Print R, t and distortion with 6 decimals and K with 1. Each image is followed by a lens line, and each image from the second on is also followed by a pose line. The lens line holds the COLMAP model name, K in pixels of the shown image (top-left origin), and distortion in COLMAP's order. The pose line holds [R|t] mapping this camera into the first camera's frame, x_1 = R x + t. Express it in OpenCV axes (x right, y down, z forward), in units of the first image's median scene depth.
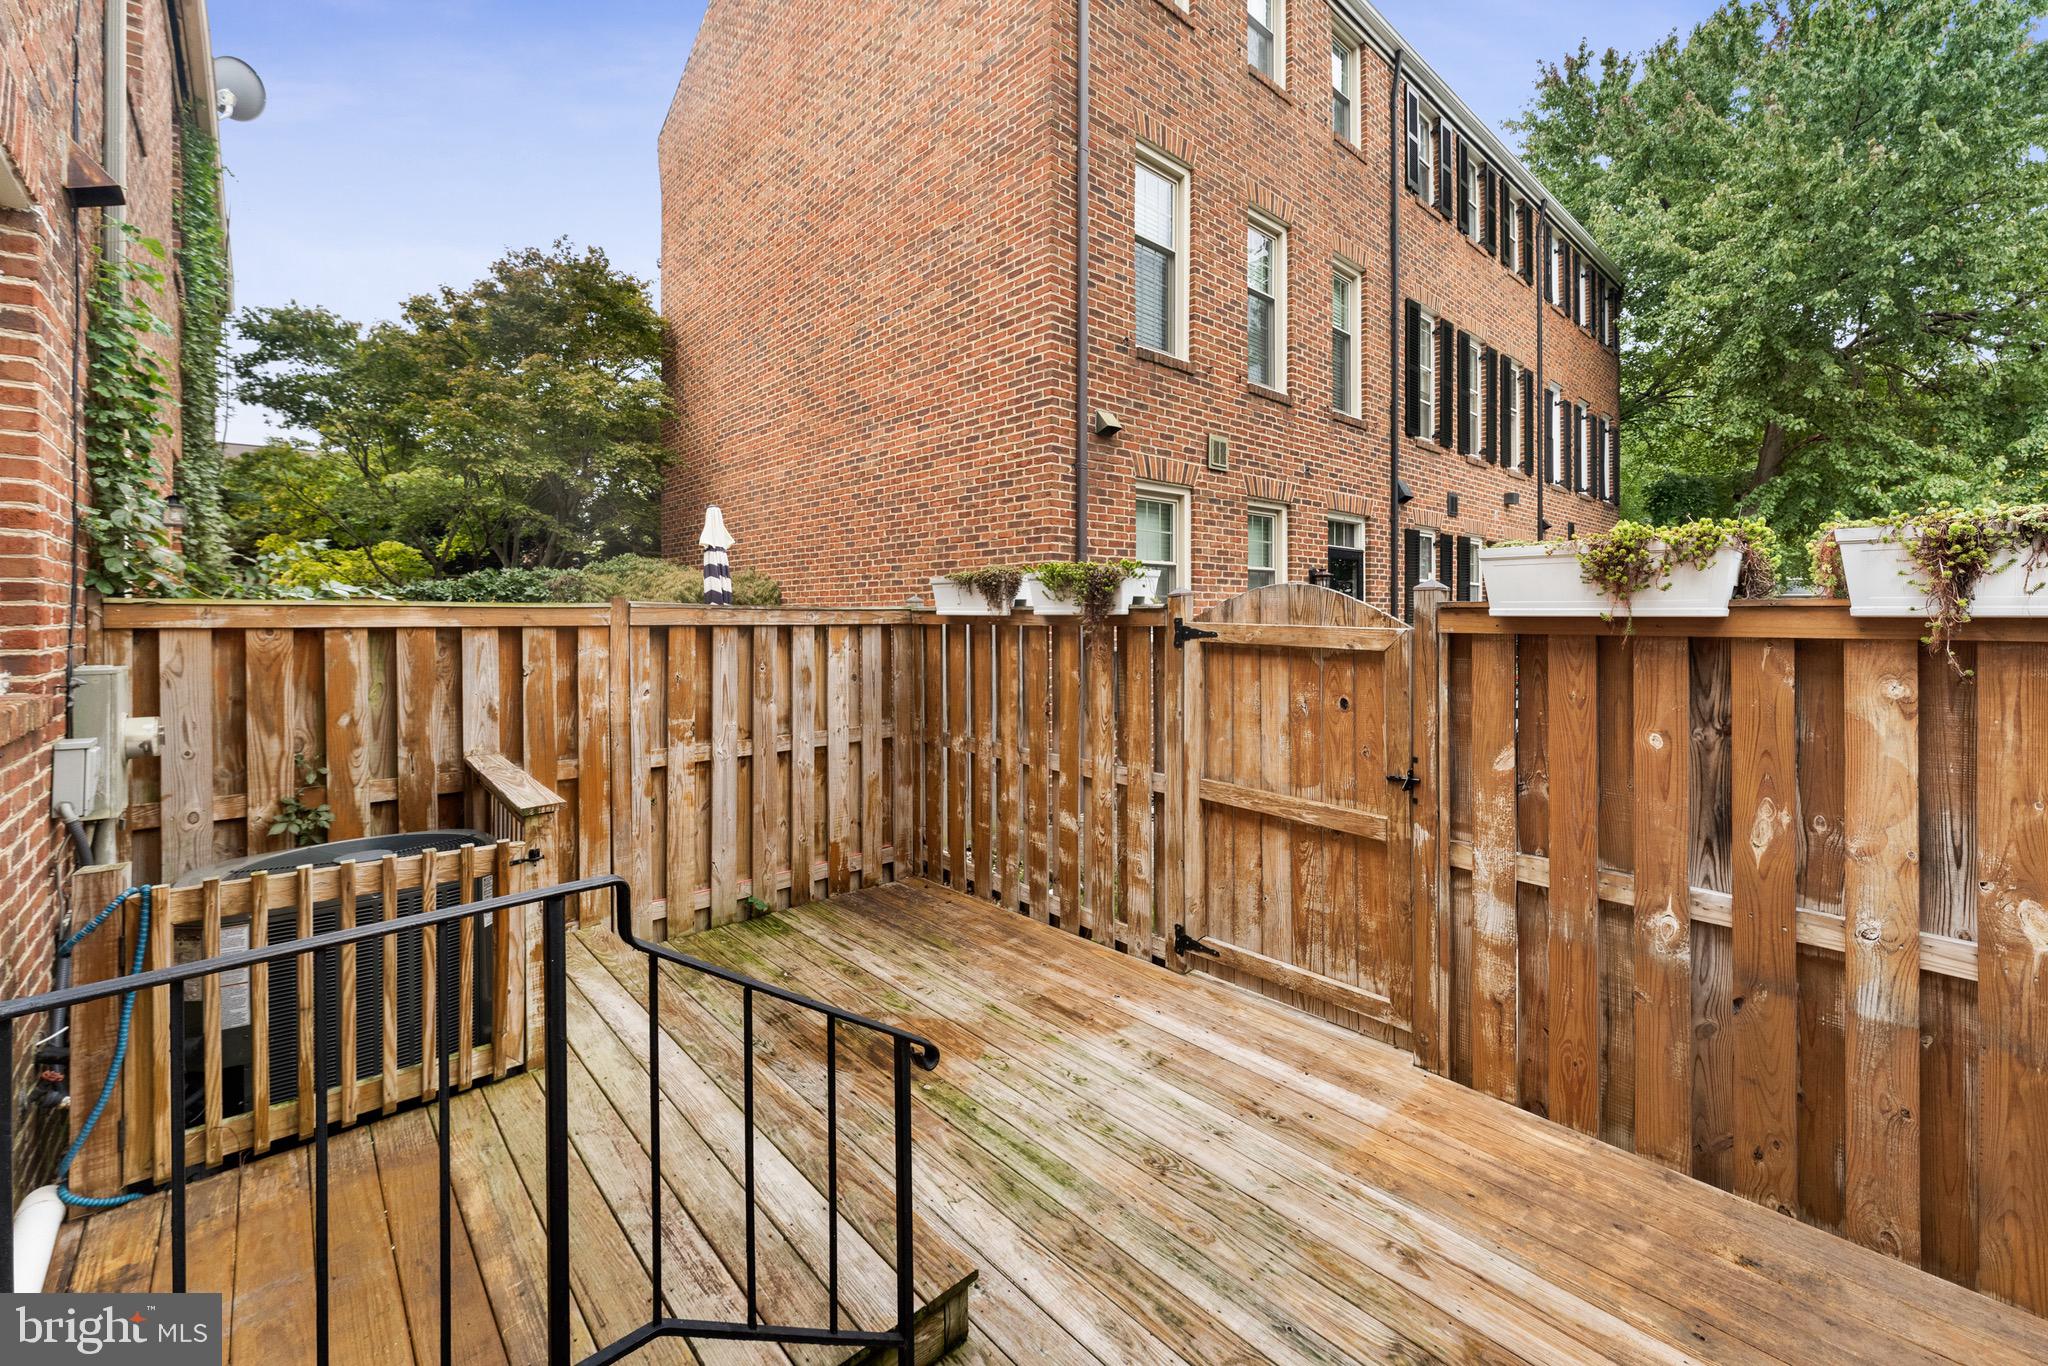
lens RADIAL K [[838.0, 0, 1018.4], [0, 838.0, 617.2], [0, 0, 1]] dist [0.002026, -0.000004]
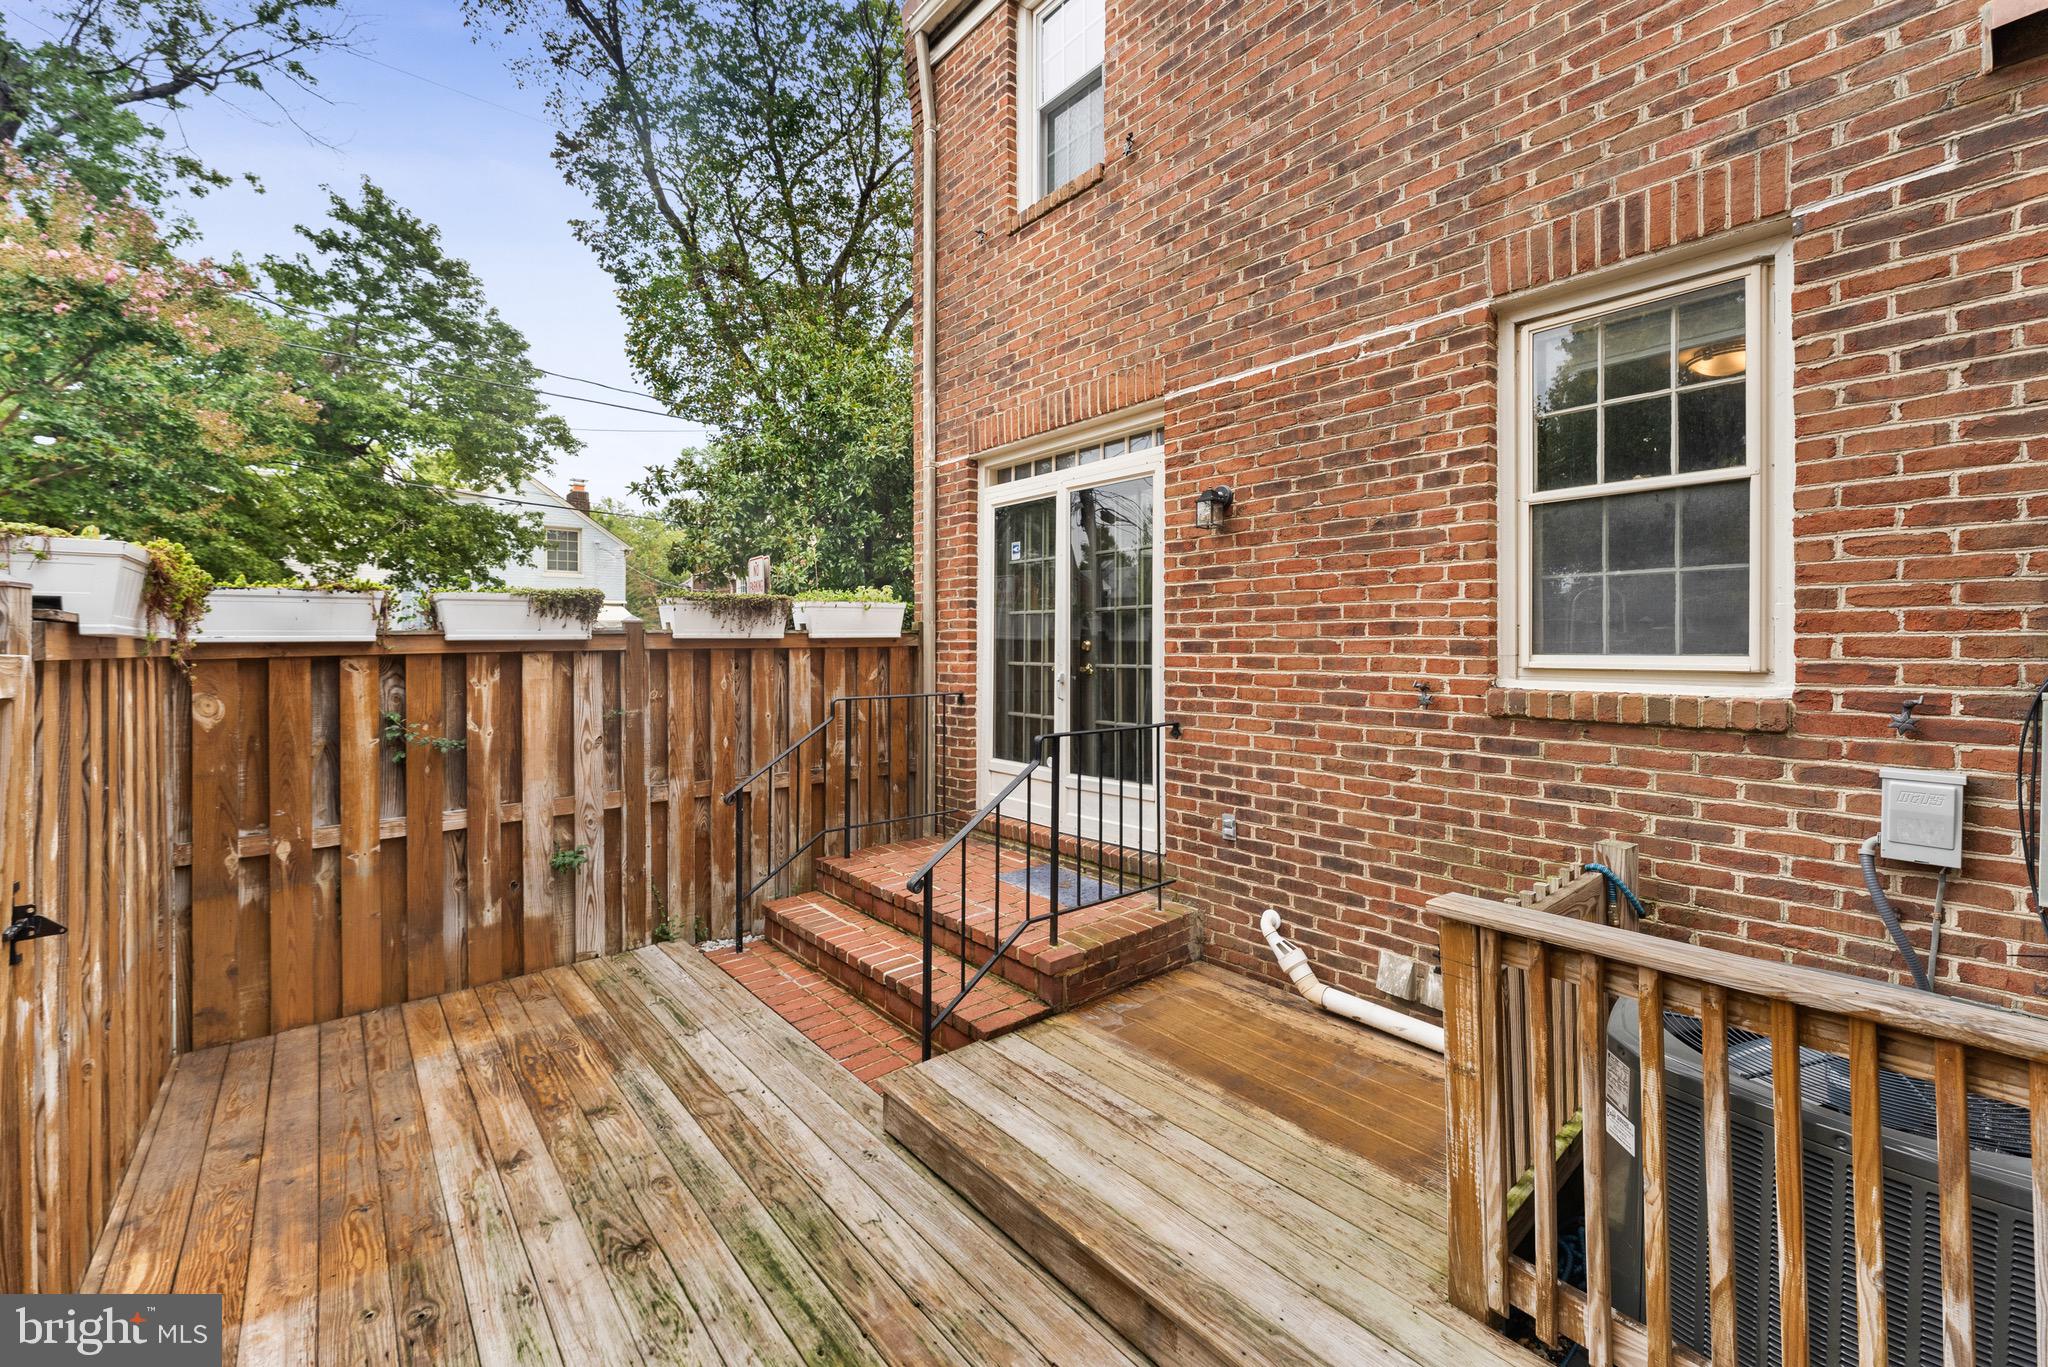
lens RADIAL K [[820.1, 0, 1030.0], [0, 820.1, 650.8], [0, 0, 1]] dist [-0.000499, -0.000454]
pose [[-0.999862, 0.007275, 0.014957, -0.277112], [0.007353, 0.999960, 0.005176, 0.015660], [-0.014919, 0.005285, -0.999875, 1.937702]]
